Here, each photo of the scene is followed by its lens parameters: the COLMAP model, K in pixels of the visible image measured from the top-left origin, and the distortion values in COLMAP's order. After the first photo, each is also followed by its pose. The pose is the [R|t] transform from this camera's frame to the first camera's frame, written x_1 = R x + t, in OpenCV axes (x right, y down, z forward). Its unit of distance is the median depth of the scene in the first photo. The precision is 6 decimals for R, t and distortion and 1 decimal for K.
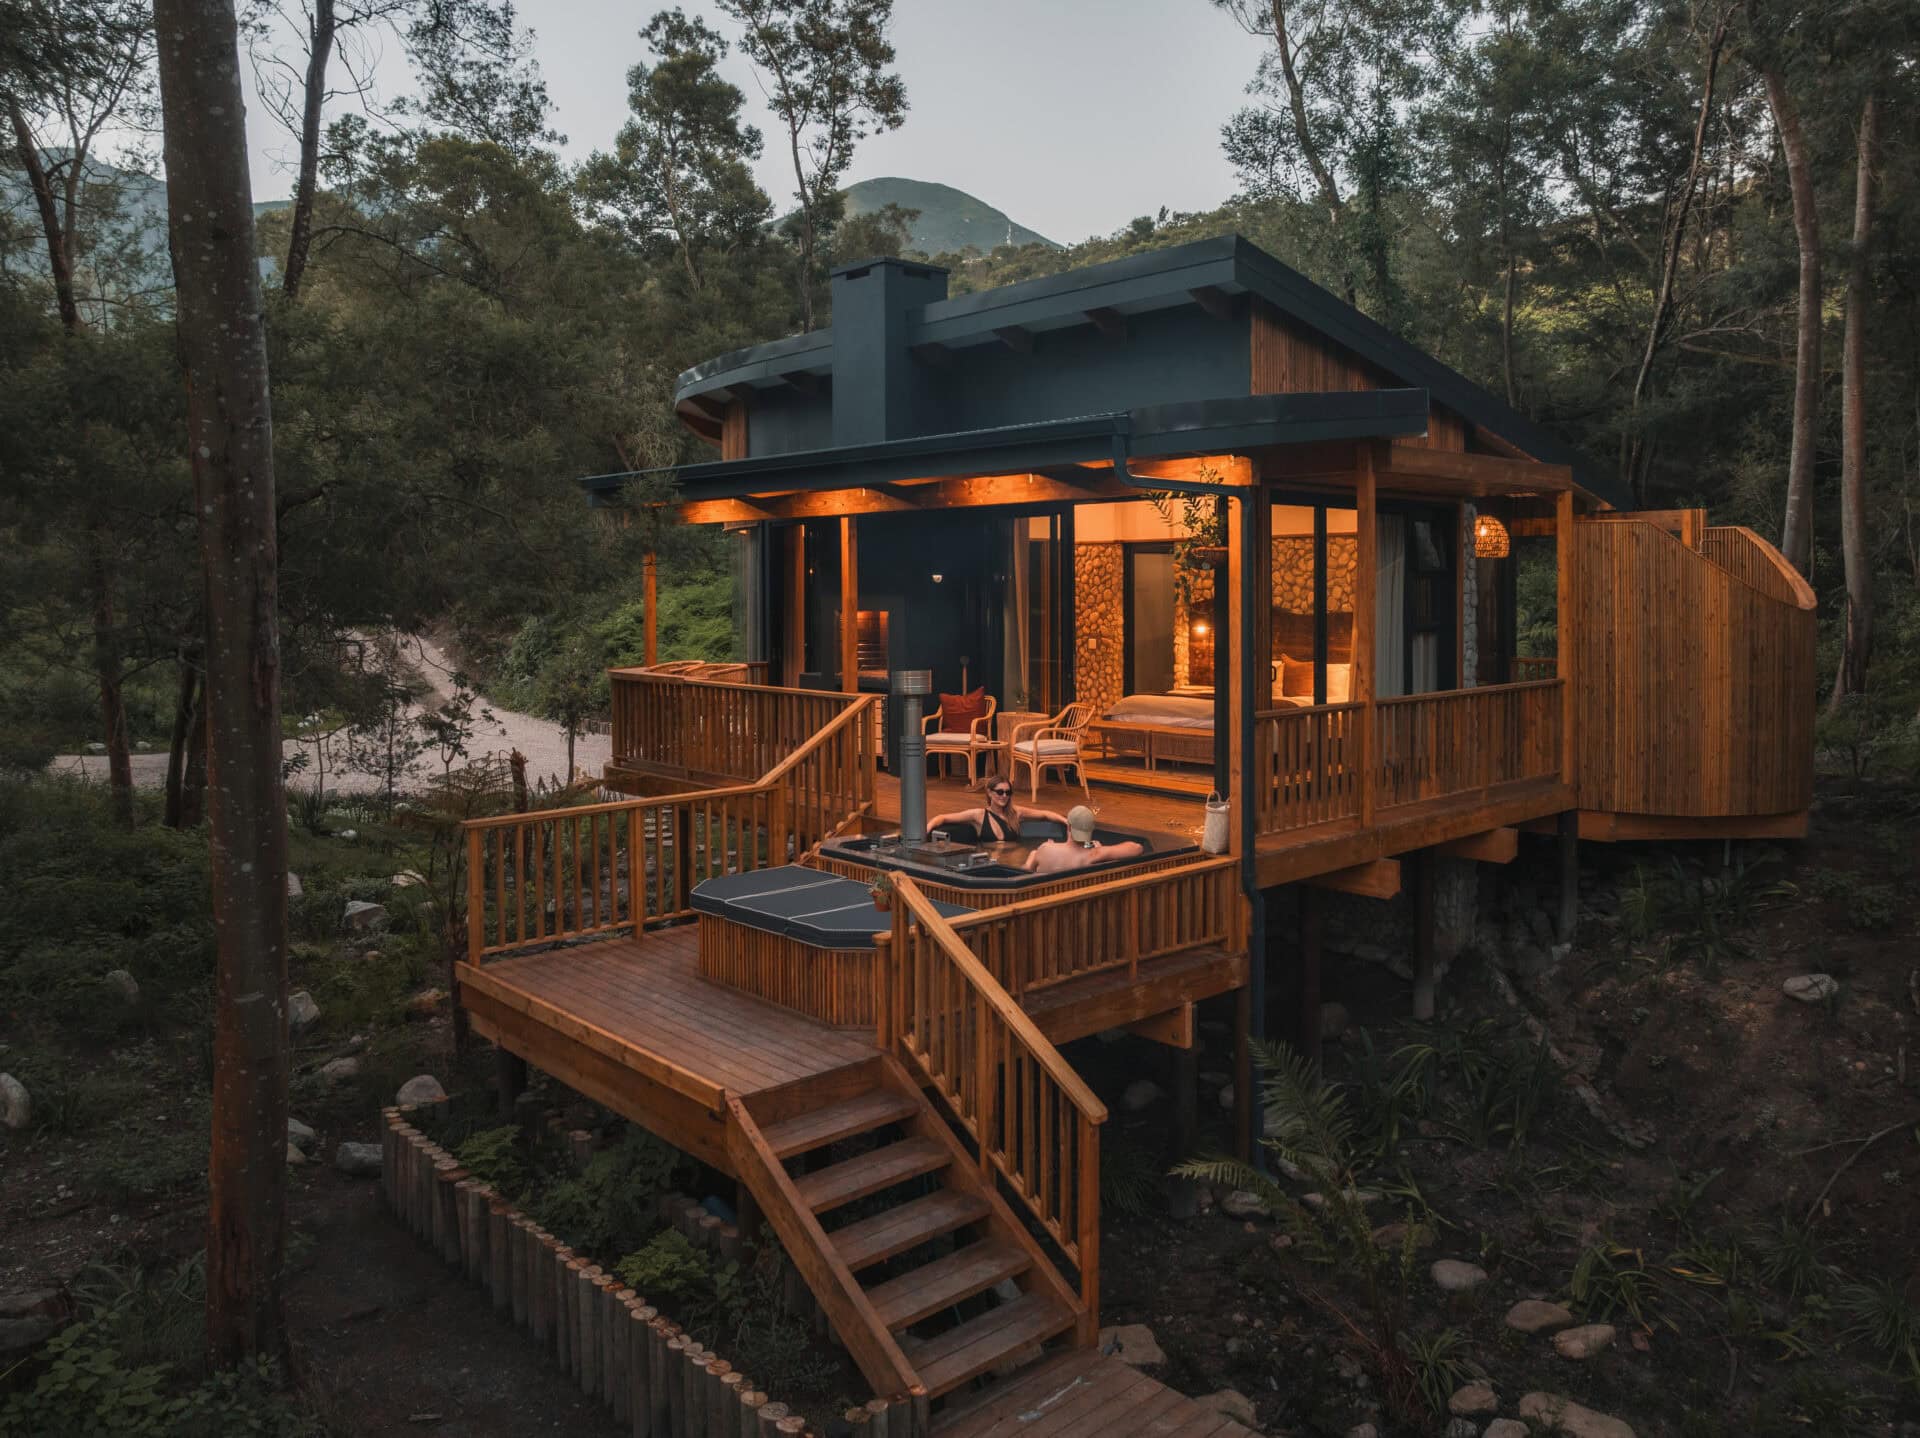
lens RADIAL K [[1354.2, 0, 970.3], [0, 1354.2, 703.1], [0, 0, 1]] dist [-0.026202, -0.002832]
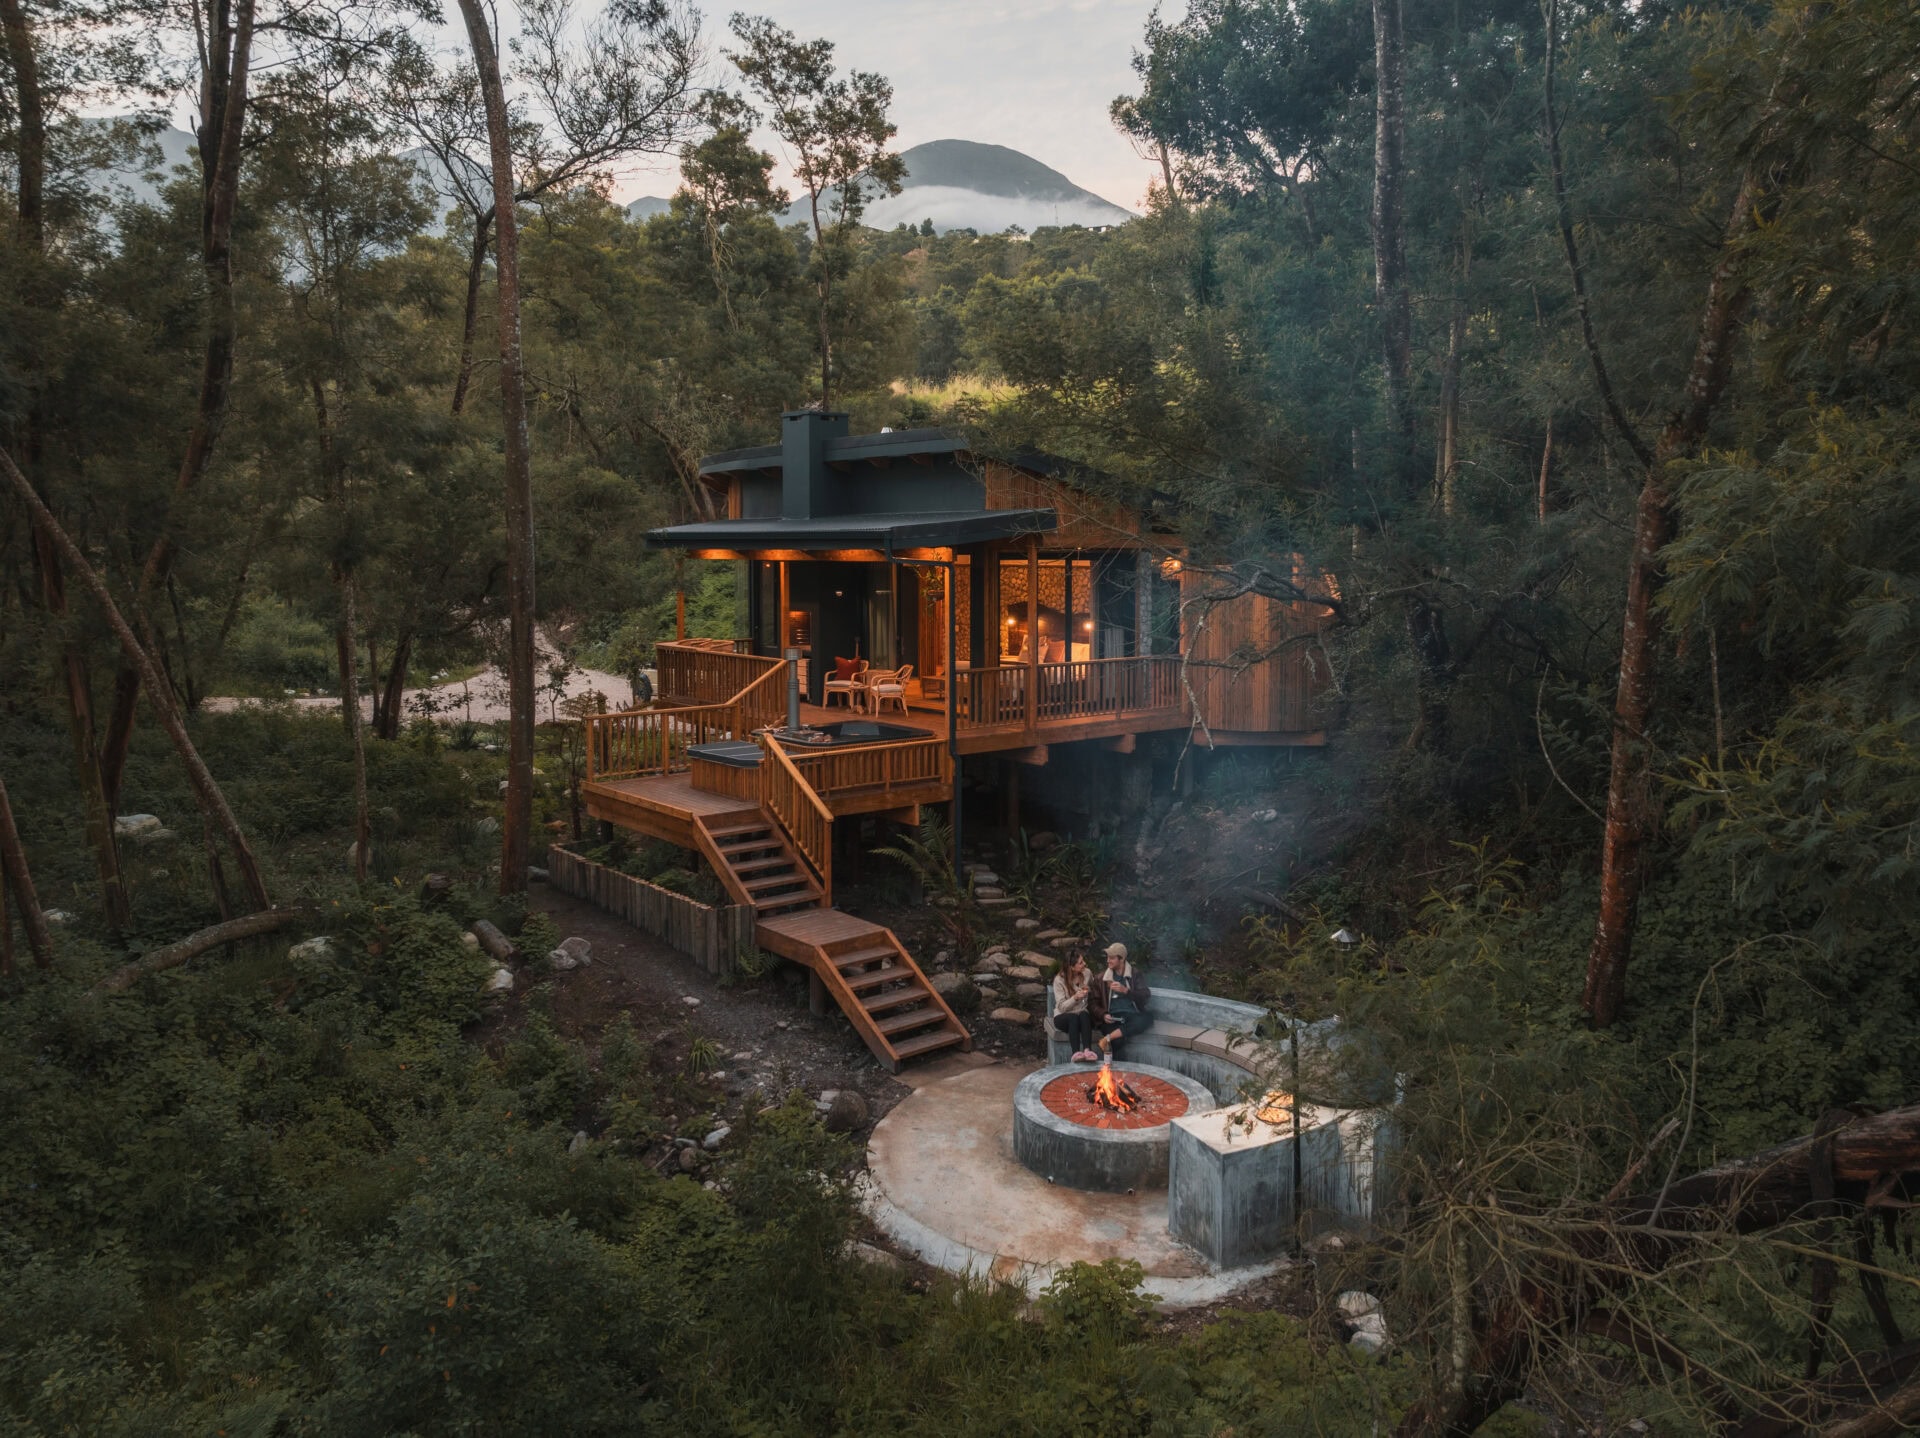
lens RADIAL K [[1354.2, 0, 968.6], [0, 1354.2, 727.6], [0, 0, 1]] dist [-0.026202, -0.002832]
pose [[0.998909, 0.011122, -0.045345, 0.122008], [-0.009084, 0.998949, 0.044920, 0.000882], [0.045797, -0.044459, 0.997961, -0.409667]]
